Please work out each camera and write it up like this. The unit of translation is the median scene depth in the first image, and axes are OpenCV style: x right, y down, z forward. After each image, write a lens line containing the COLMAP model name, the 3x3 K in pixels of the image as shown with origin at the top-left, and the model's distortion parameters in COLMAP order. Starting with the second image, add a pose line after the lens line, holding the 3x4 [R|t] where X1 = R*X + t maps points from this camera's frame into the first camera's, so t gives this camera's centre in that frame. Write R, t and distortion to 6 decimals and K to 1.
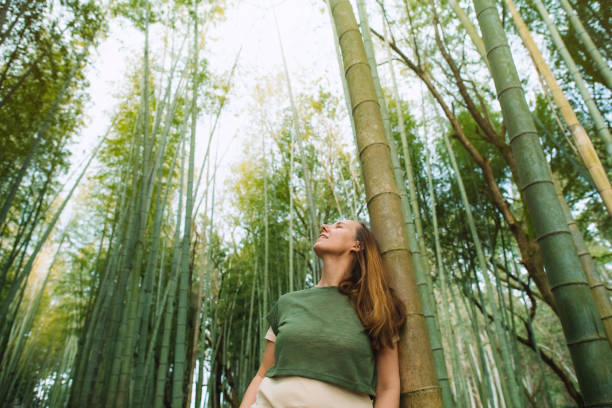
lens RADIAL K [[421.6, 0, 308.7], [0, 421.6, 201.4], [0, 0, 1]] dist [-0.037874, 0.019458]
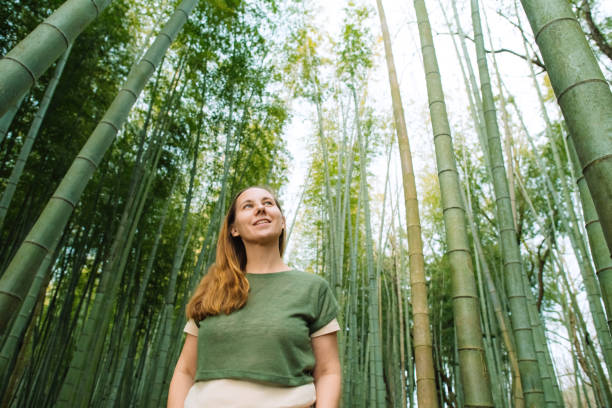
lens RADIAL K [[421.6, 0, 306.3], [0, 421.6, 199.1], [0, 0, 1]] dist [-0.037874, 0.019458]
pose [[0.876037, -0.167143, -0.452352, 0.077824], [0.163460, 0.985404, -0.047544, -0.061277], [0.453696, -0.032292, 0.890571, -0.115360]]
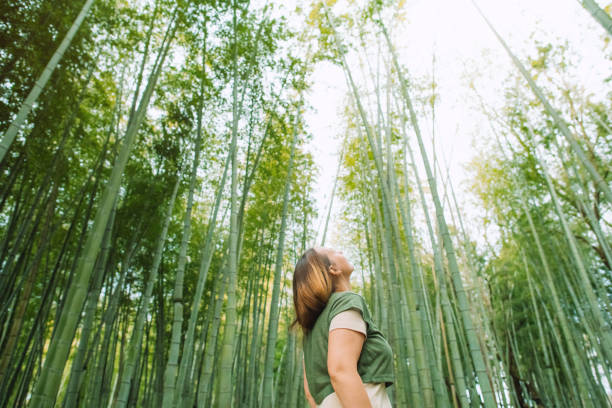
lens RADIAL K [[421.6, 0, 309.2], [0, 421.6, 199.5], [0, 0, 1]] dist [-0.037874, 0.019458]
pose [[0.815465, -0.293548, -0.498845, -0.026949], [0.267362, 0.955432, -0.125169, 0.022075], [0.513356, -0.031301, 0.857605, 0.034120]]
